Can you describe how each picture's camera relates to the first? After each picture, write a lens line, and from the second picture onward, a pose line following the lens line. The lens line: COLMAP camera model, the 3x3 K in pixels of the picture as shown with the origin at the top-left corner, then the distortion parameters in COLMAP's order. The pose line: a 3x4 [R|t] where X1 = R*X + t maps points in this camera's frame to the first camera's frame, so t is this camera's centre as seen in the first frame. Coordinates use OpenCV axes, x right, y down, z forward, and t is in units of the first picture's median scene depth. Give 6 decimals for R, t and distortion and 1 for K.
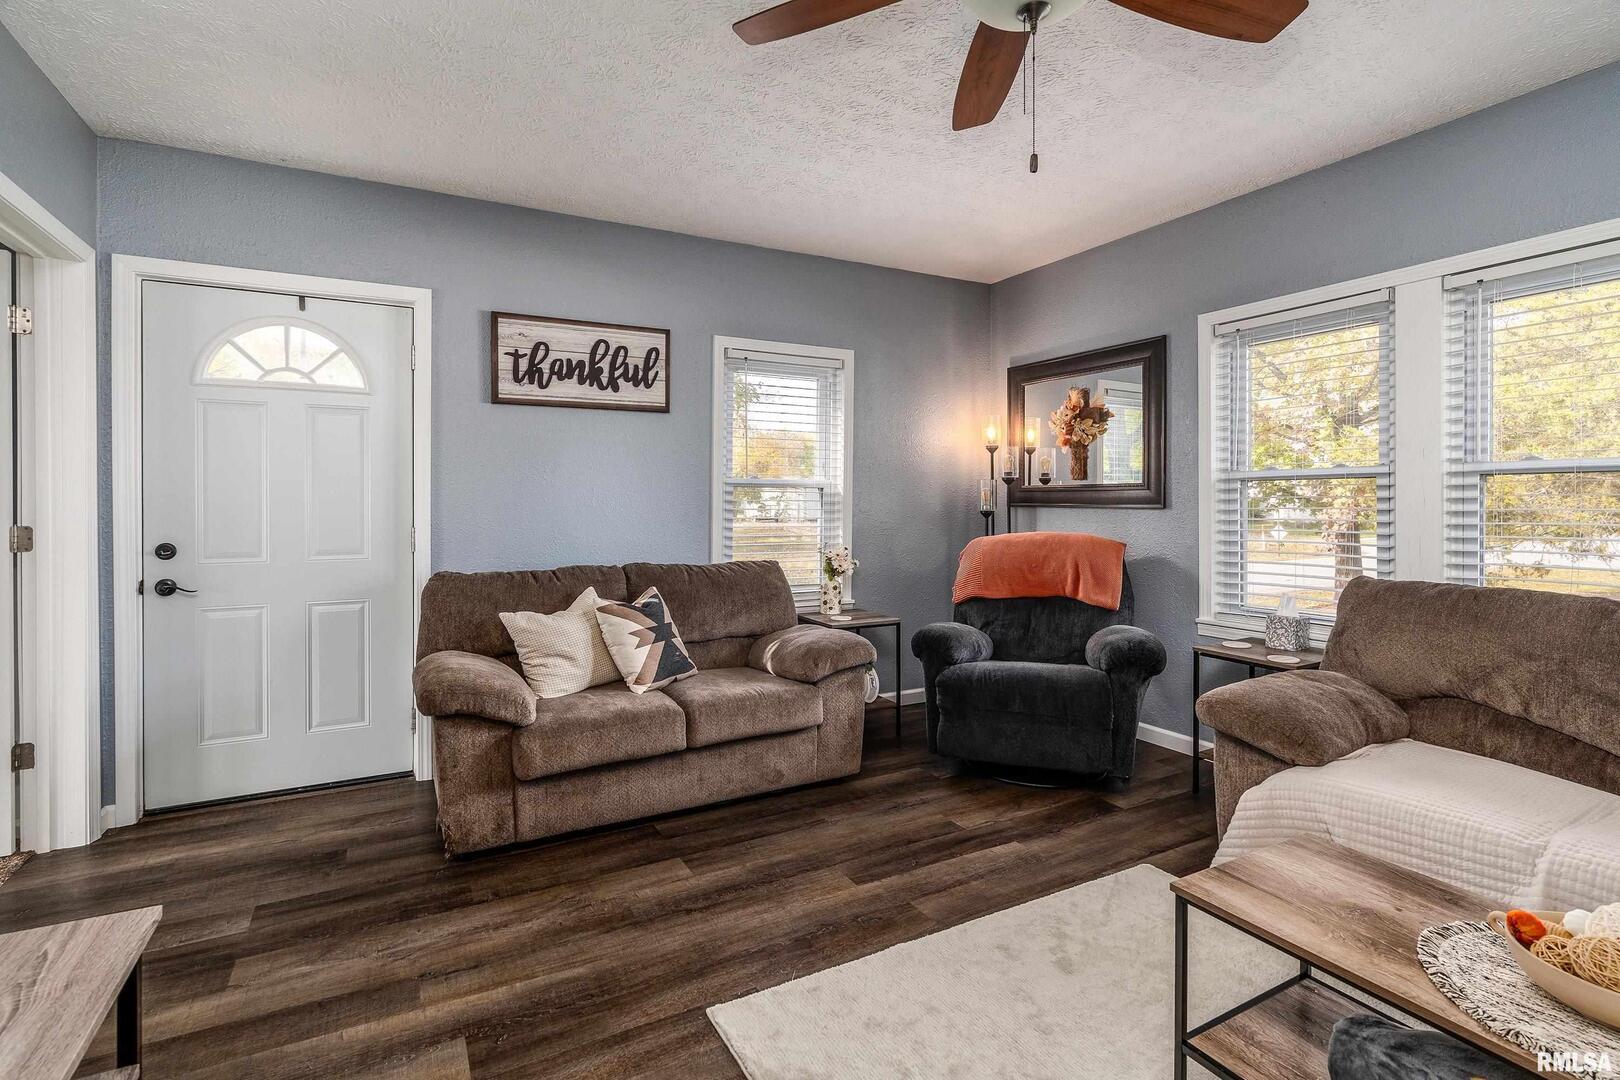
lens RADIAL K [[757.9, 0, 810.6], [0, 757.9, 489.7], [0, 0, 1]] dist [-0.001078, 0.000584]
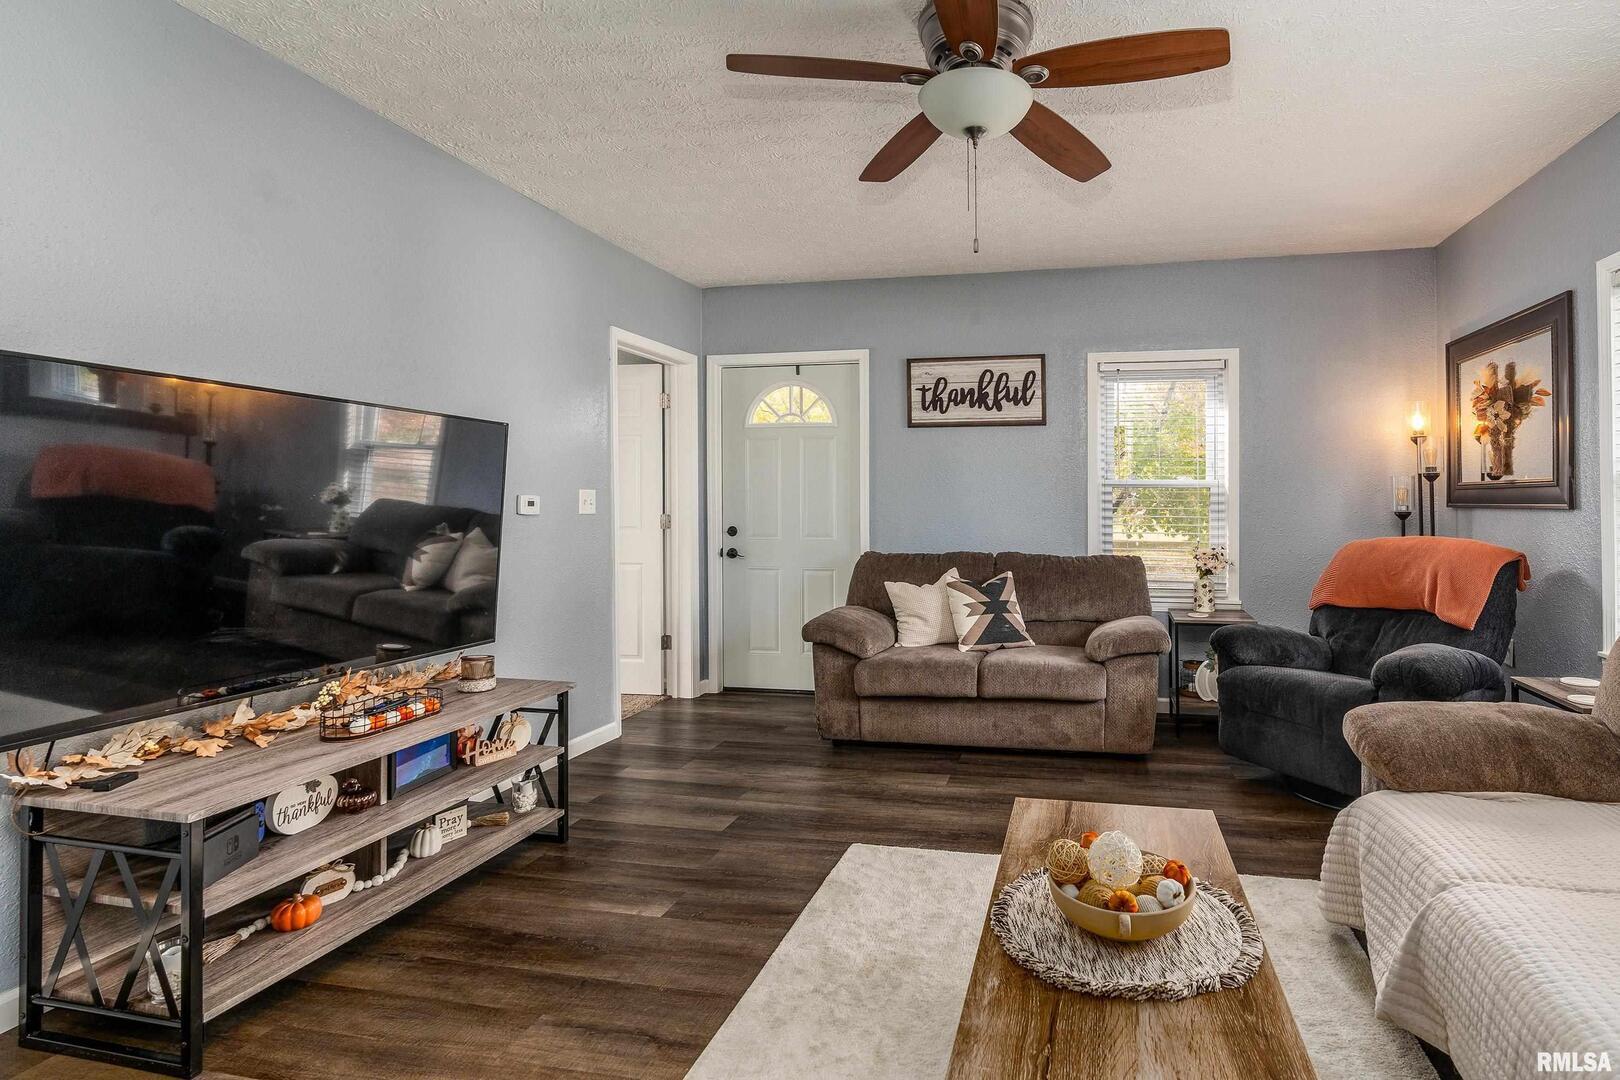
lens RADIAL K [[798.6, 0, 963.4], [0, 798.6, 483.2], [0, 0, 1]] dist [-0.001093, 0.000131]
pose [[0.788873, -0.013649, -0.614404, 0.512670], [0.009441, 0.999905, -0.010091, -0.000751], [0.614484, 0.002160, 0.788927, -0.050799]]
